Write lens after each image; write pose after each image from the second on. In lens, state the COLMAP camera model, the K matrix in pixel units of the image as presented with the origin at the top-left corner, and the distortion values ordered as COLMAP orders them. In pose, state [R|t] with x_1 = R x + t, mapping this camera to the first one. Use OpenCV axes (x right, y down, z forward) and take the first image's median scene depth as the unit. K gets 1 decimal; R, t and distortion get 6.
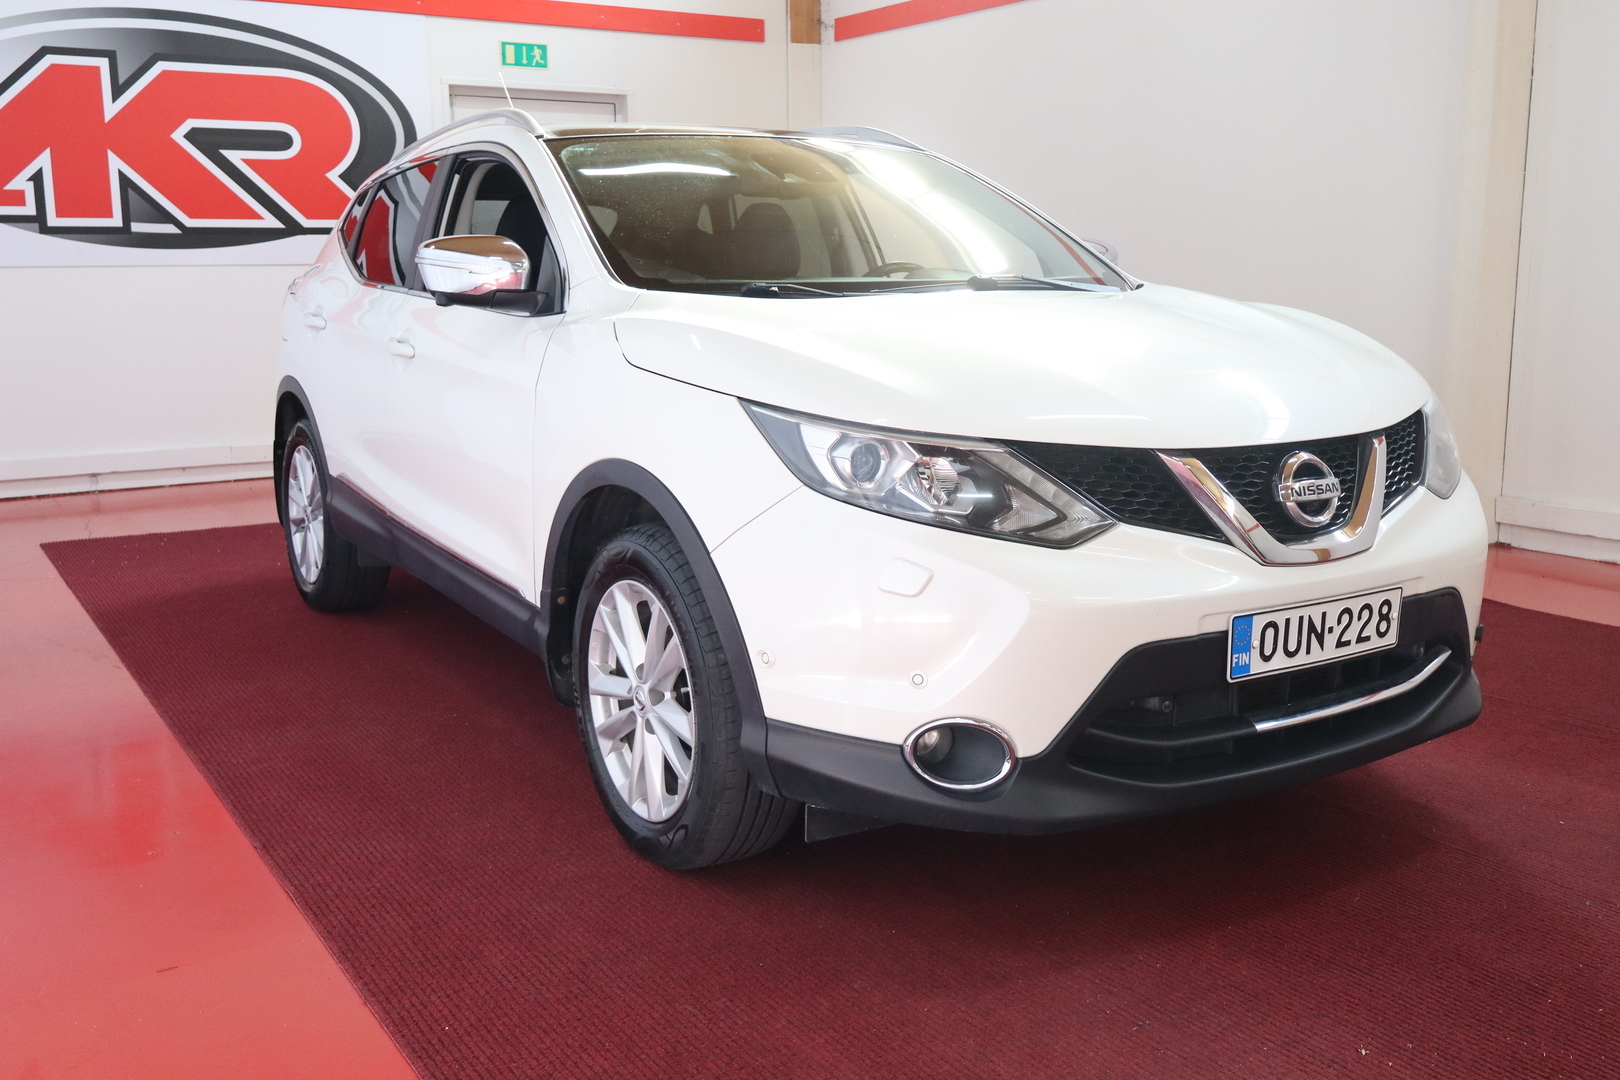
lens RADIAL K [[1539.3, 0, 810.2], [0, 1539.3, 543.6], [0, 0, 1]] dist [0.054617, 0.000000]
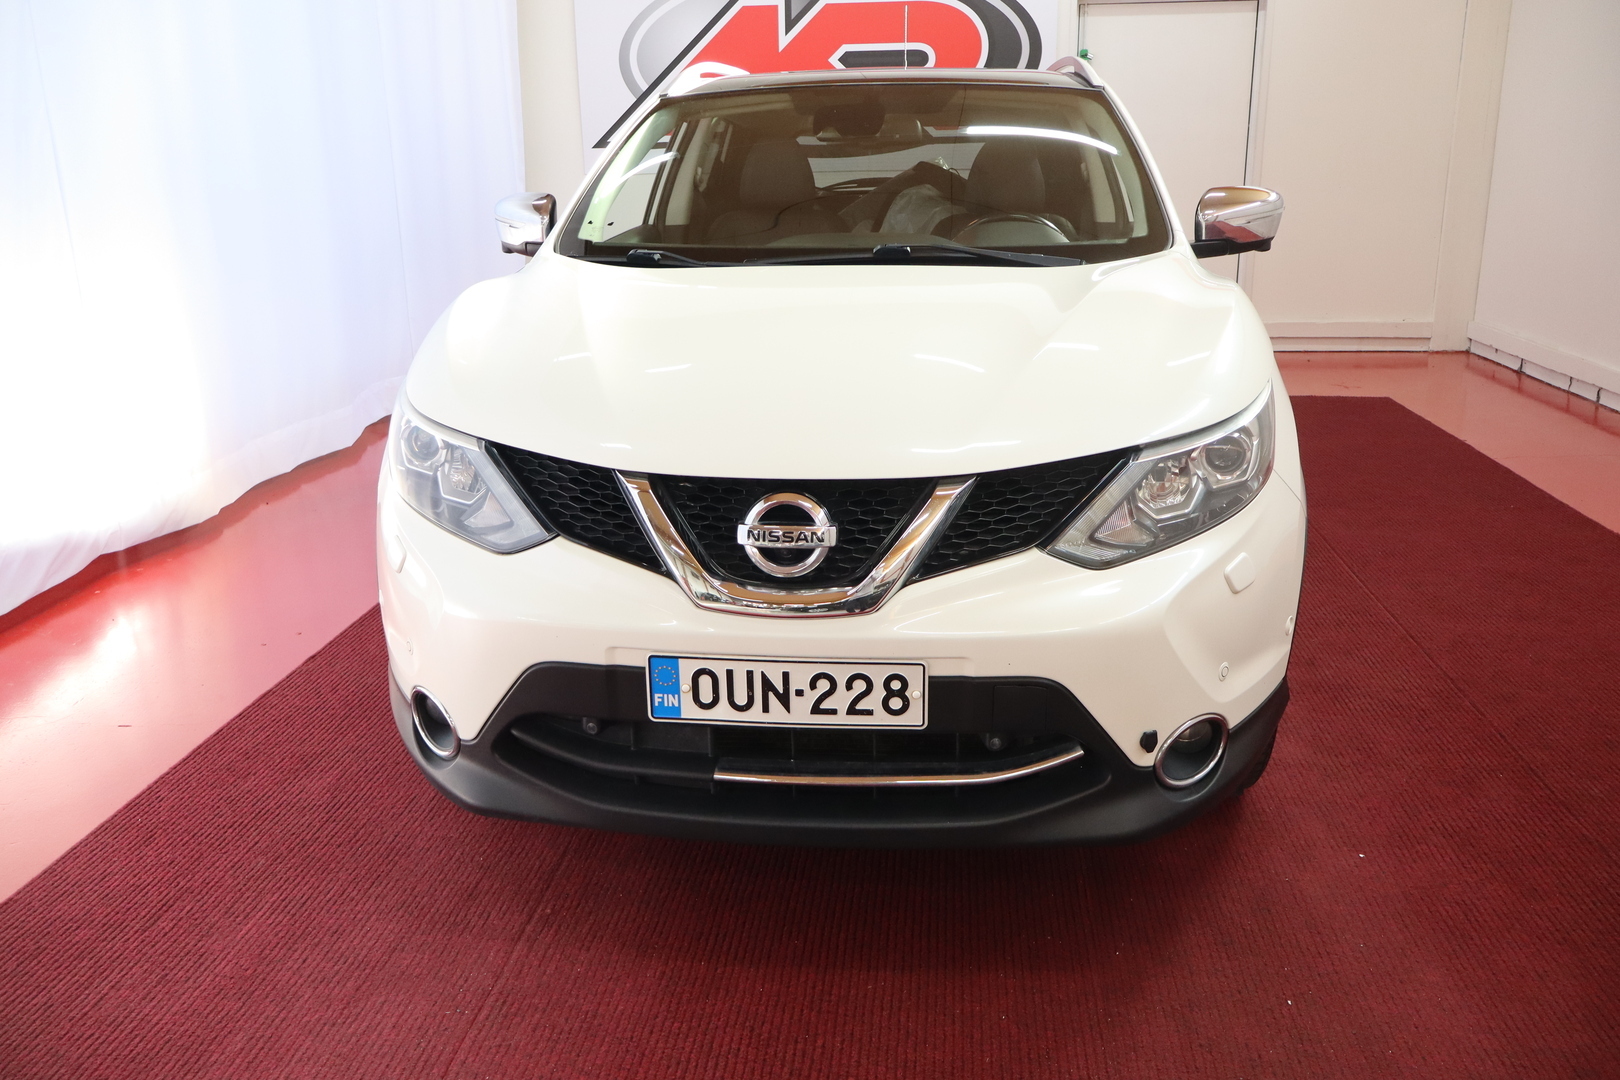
lens RADIAL K [[1400.7, 0, 809.8], [0, 1400.7, 536.9], [0, 0, 1]] dist [0.017202, 0.002541]
pose [[0.778620, 0.173288, -0.603093, 0.827546], [-0.109027, 0.983854, 0.141934, -0.151710], [0.617951, -0.044759, 0.784941, 0.374639]]
